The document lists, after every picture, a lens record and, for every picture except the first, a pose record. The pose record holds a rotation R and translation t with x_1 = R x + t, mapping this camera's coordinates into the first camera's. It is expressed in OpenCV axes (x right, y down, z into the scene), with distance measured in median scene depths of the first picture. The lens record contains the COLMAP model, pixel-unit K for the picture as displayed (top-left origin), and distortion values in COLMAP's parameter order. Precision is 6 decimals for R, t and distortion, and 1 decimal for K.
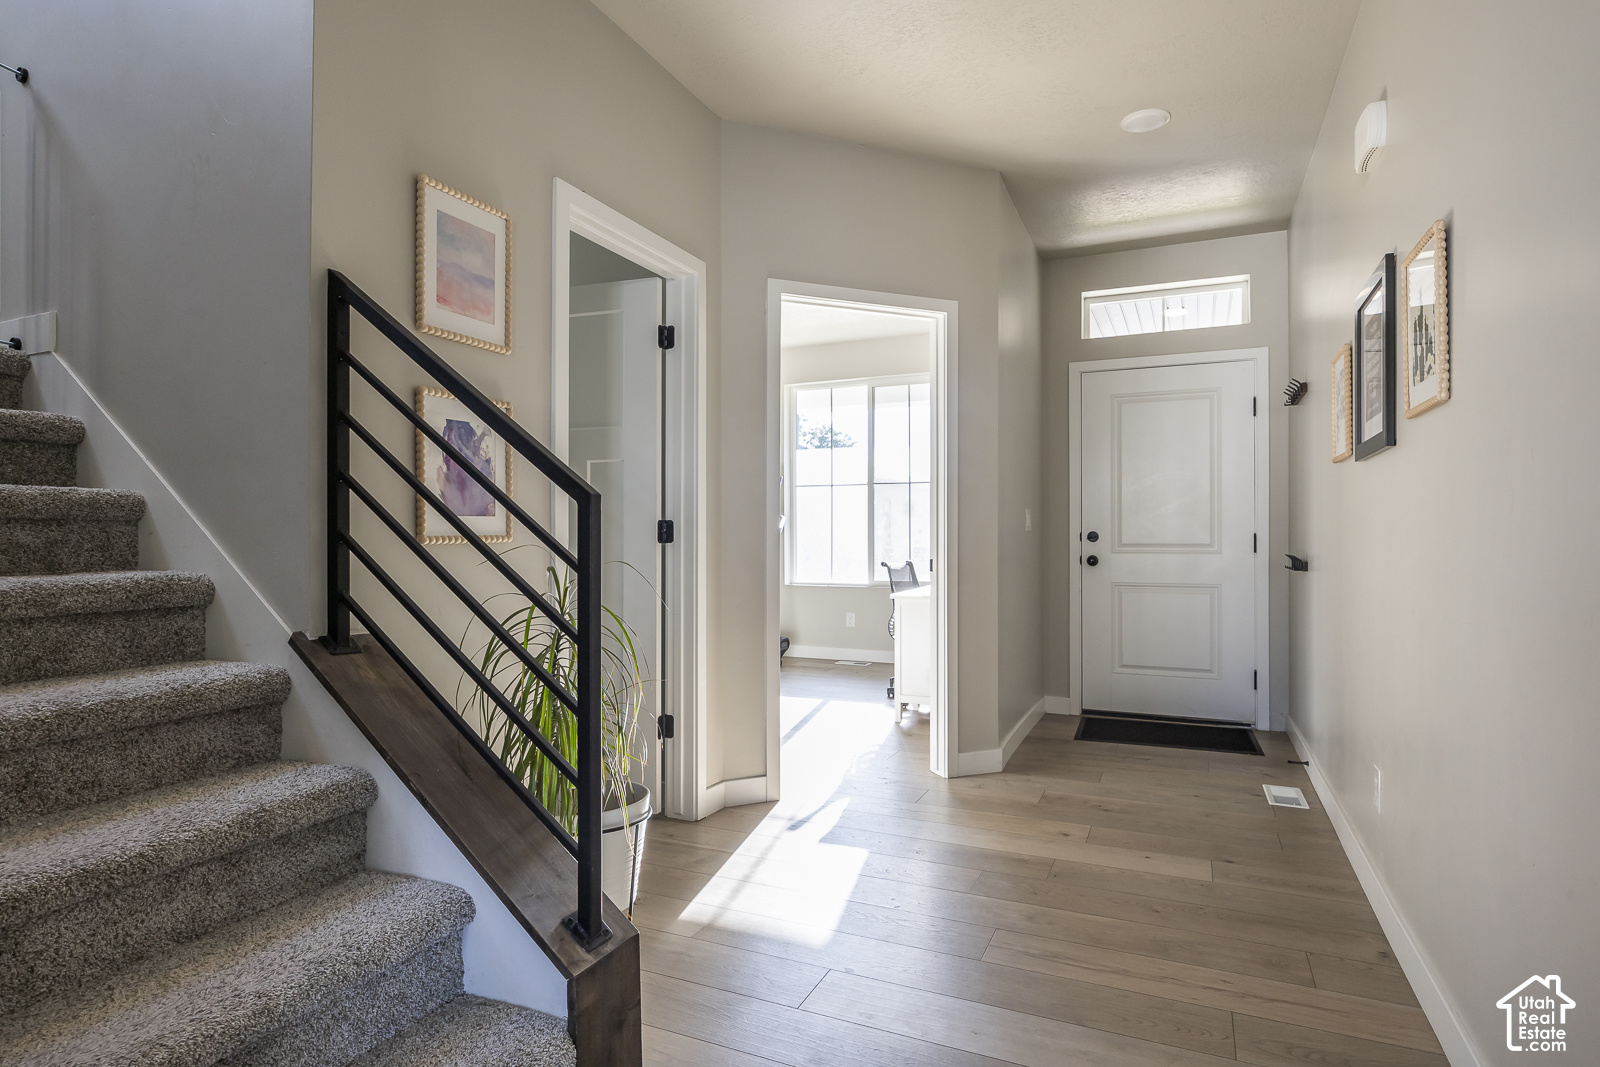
lens RADIAL K [[831.7, 0, 800.0], [0, 831.7, 533.5], [0, 0, 1]] dist [-0.000607, 0.000020]
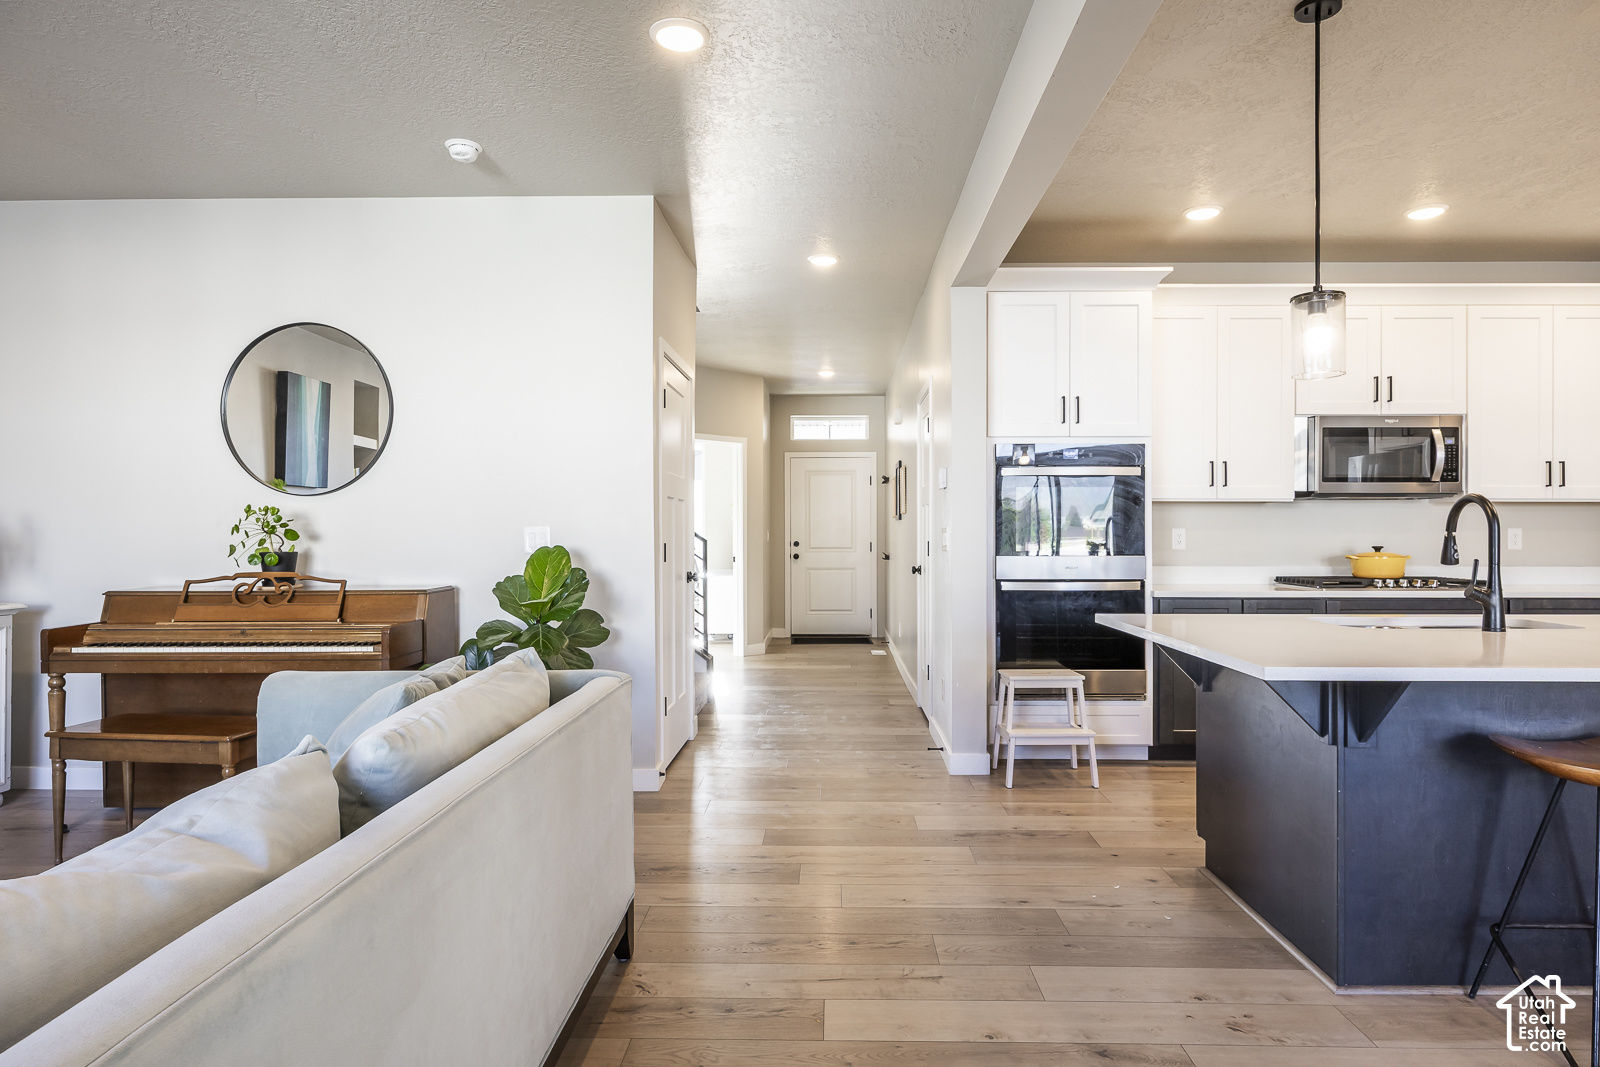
lens RADIAL K [[1003.3, 0, 800.0], [0, 1003.3, 533.5], [0, 0, 1]] dist [-0.004014, -0.000634]
pose [[0.920801, -0.002882, 0.390021, -0.575748], [0.000356, 0.999978, 0.006548, -0.037491], [-0.390032, -0.005891, 0.920783, -1.202623]]
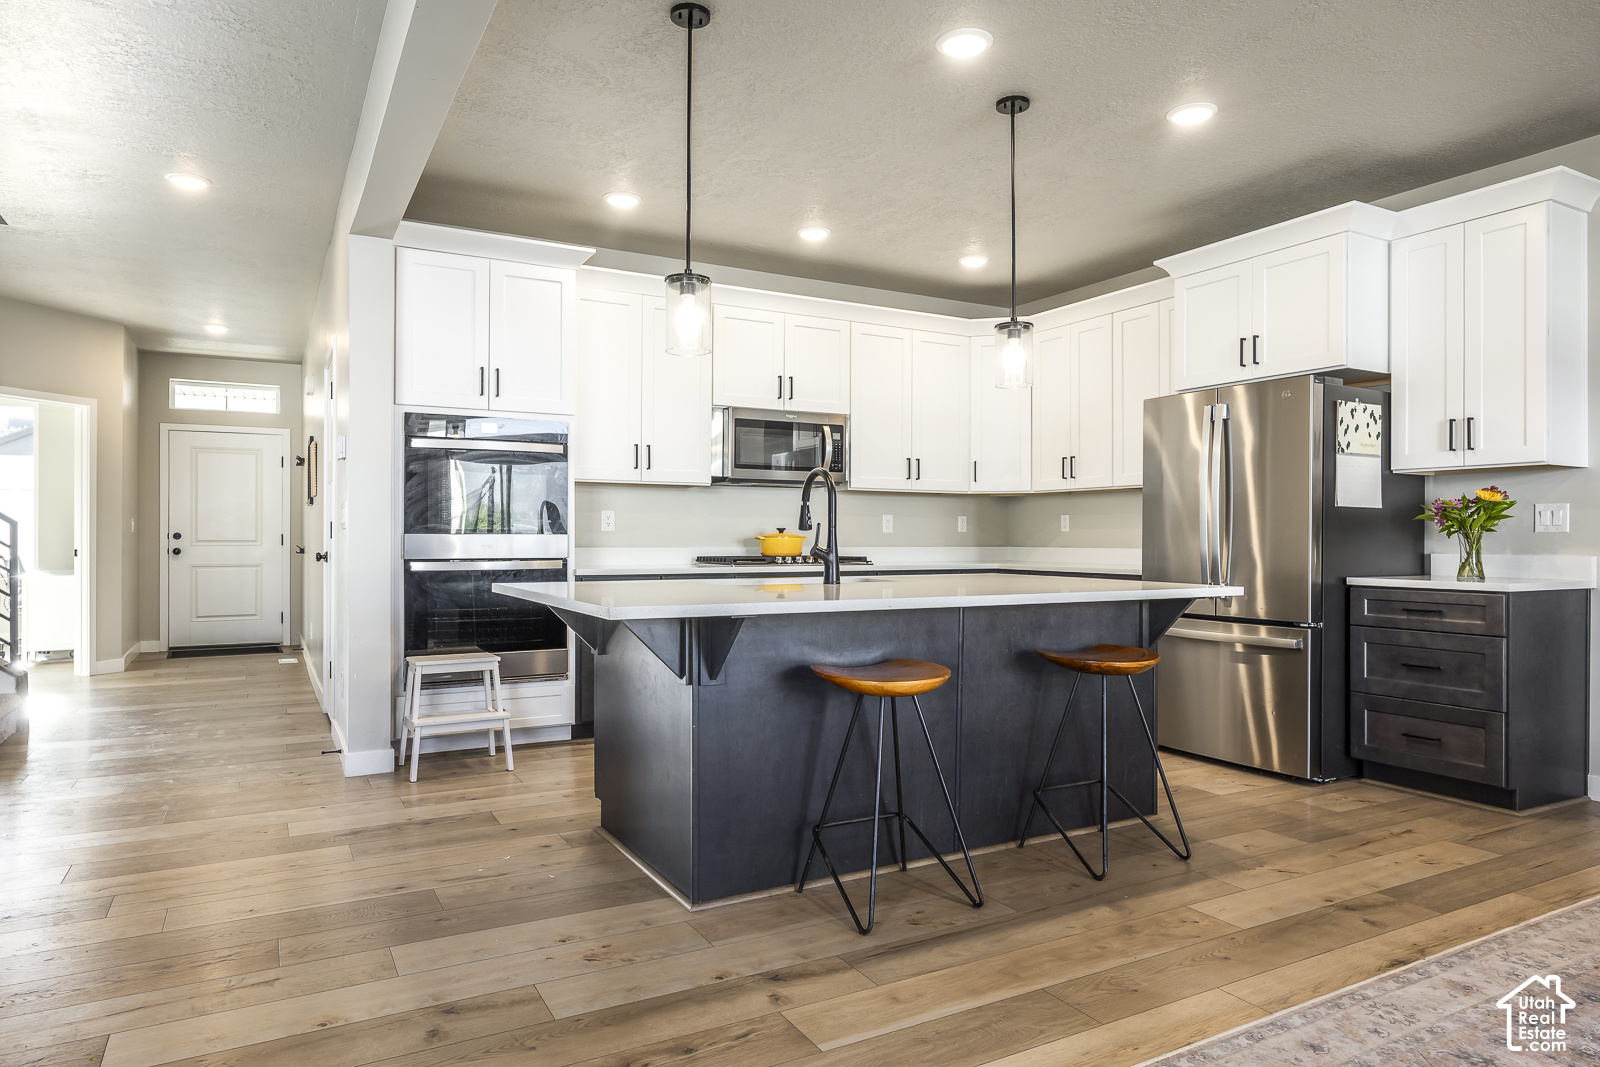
lens RADIAL K [[1039.3, 0, 877.4], [0, 1039.3, 532.4], [0, 0, 1]] dist [-0.004051, 0.001861]
pose [[0.567878, 0.002696, 0.823108, -0.537635], [-0.003050, 0.999995, -0.001172, -0.005082], [-0.823107, -0.001845, 0.567884, -1.265691]]
